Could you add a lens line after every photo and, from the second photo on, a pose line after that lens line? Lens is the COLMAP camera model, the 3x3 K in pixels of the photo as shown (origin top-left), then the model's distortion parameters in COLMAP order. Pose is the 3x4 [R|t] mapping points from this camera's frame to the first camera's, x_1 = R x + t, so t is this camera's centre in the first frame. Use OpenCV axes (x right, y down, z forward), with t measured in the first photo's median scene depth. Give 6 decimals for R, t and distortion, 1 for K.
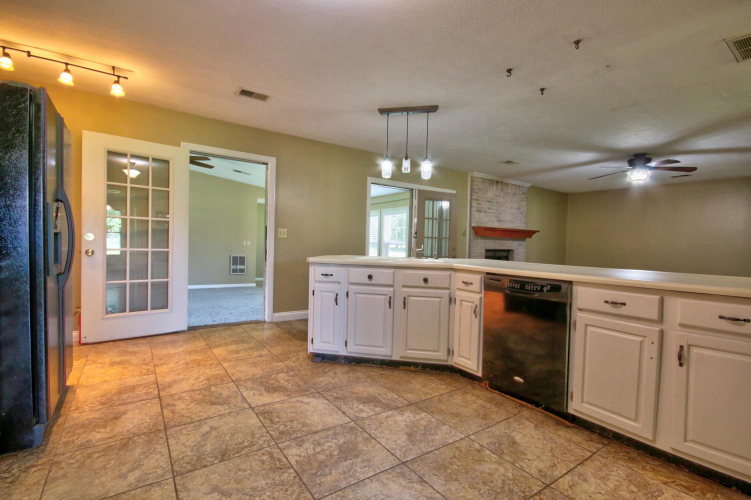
lens RADIAL K [[346.4, 0, 373.4], [0, 346.4, 250.6], [0, 0, 1]] dist [0.004693, -0.007243]
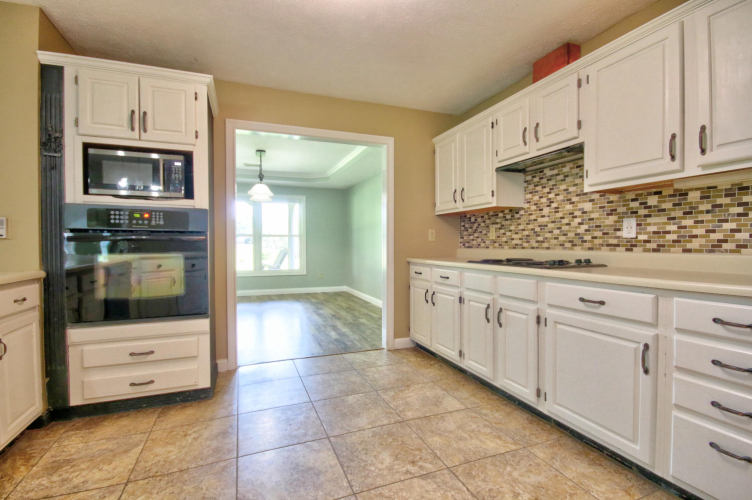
lens RADIAL K [[346.9, 0, 373.9], [0, 346.9, 250.6], [0, 0, 1]] dist [0.004693, -0.007243]
pose [[-0.972336, -0.027939, 0.231909, -0.286231], [-0.018389, 0.998895, 0.043243, -0.032118], [-0.232861, 0.037783, -0.971776, 1.273916]]
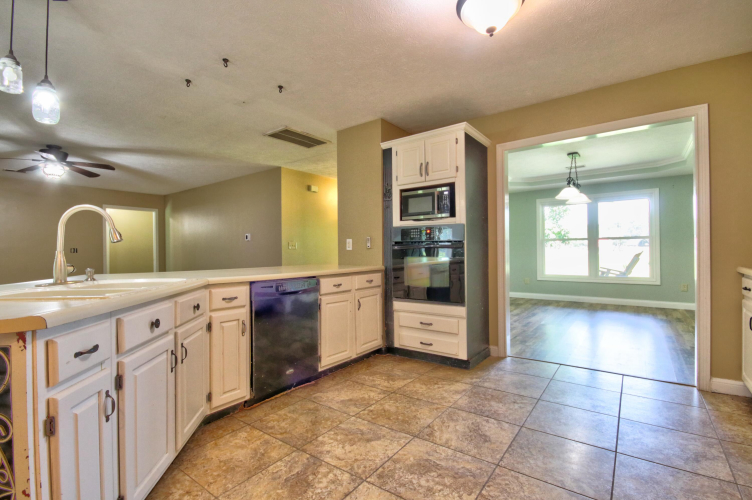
lens RADIAL K [[346.9, 0, 373.9], [0, 346.9, 250.6], [0, 0, 1]] dist [0.004693, -0.007243]
pose [[-0.316600, -0.021590, 0.948313, -0.751740], [0.022838, 0.999278, 0.030375, -0.045771], [-0.948284, 0.031274, -0.315879, 1.145019]]
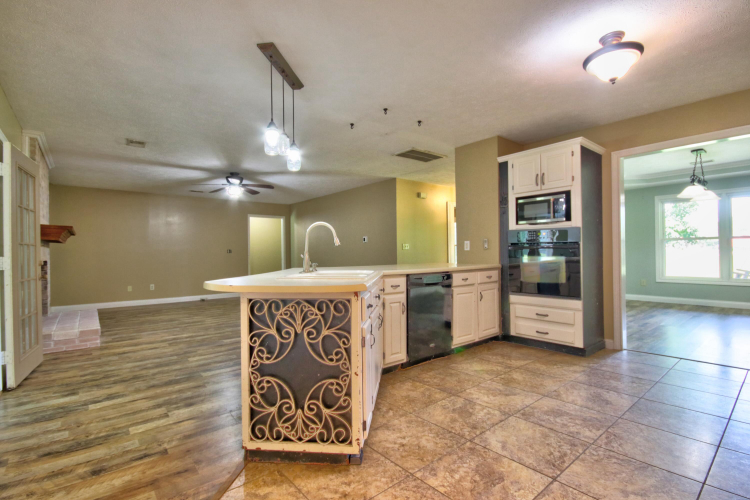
lens RADIAL K [[351.4, 0, 373.3], [0, 351.4, 251.2], [0, 0, 1]] dist [0.011953, -0.012467]
pose [[-0.085419, -0.021769, 0.996107, -1.052596], [0.031512, 0.999202, 0.024539, -0.061652], [-0.995847, 0.033485, -0.084665, 1.428247]]
